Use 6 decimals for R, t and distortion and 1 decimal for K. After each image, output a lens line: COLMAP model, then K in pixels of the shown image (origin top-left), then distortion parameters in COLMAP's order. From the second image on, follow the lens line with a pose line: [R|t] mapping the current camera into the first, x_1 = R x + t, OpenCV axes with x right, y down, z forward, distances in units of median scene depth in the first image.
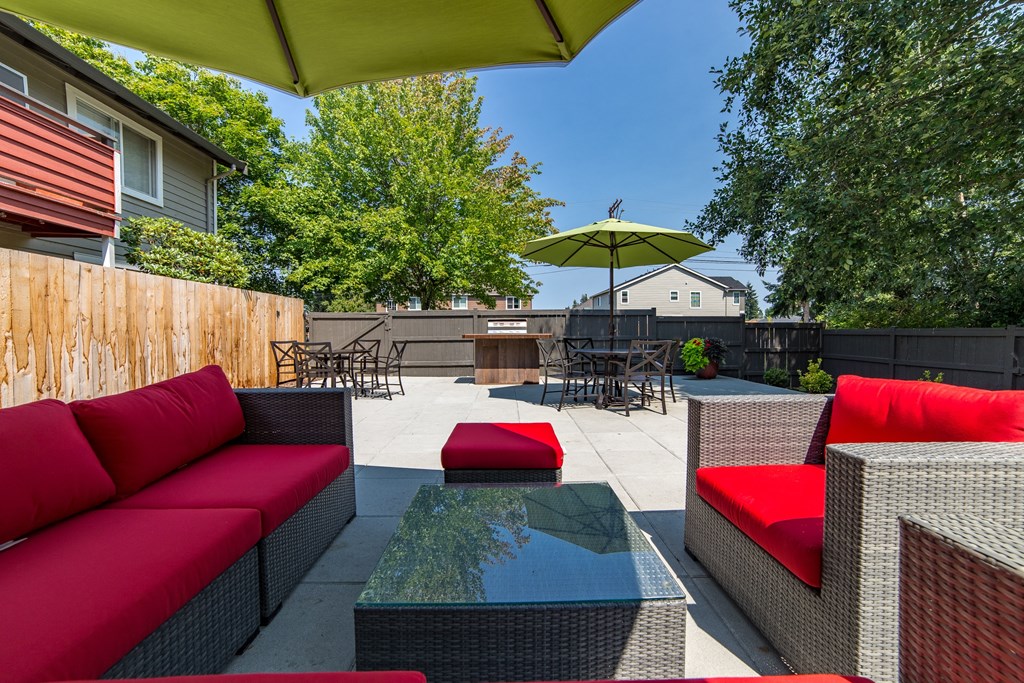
lens RADIAL K [[415.9, 0, 512.0], [0, 415.9, 341.5], [0, 0, 1]] dist [-0.085923, 0.043374]
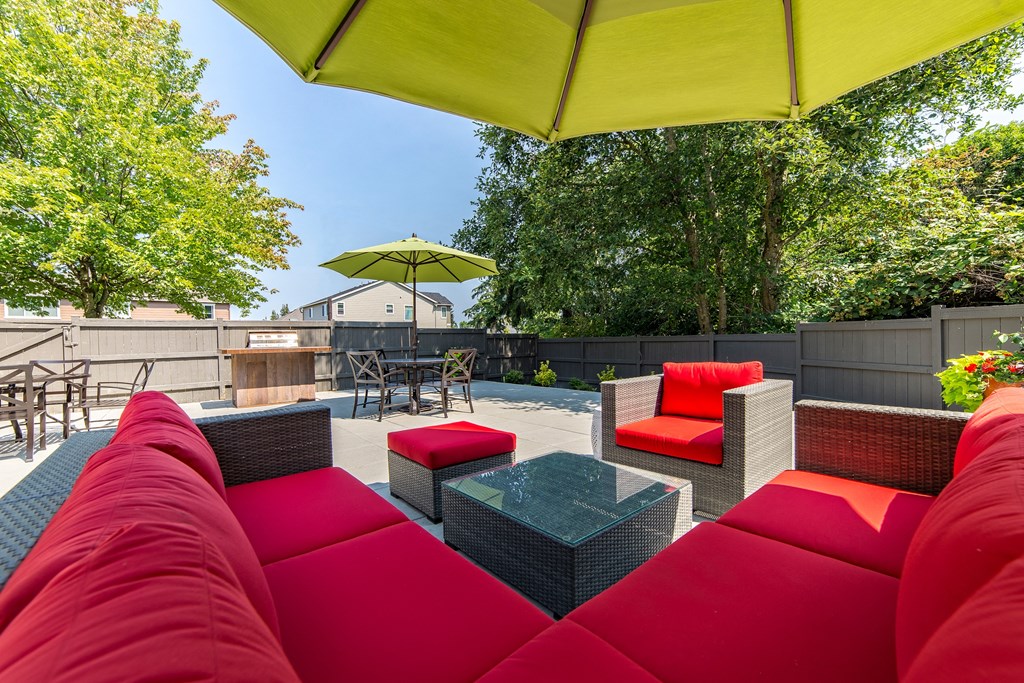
lens RADIAL K [[415.9, 0, 512.0], [0, 415.9, 341.5], [0, 0, 1]] dist [-0.085923, 0.043374]
pose [[0.778602, -0.013789, 0.627367, -0.156850], [0.032372, 0.999310, -0.018212, 0.000956], [-0.626683, 0.034489, 0.778511, 0.007507]]
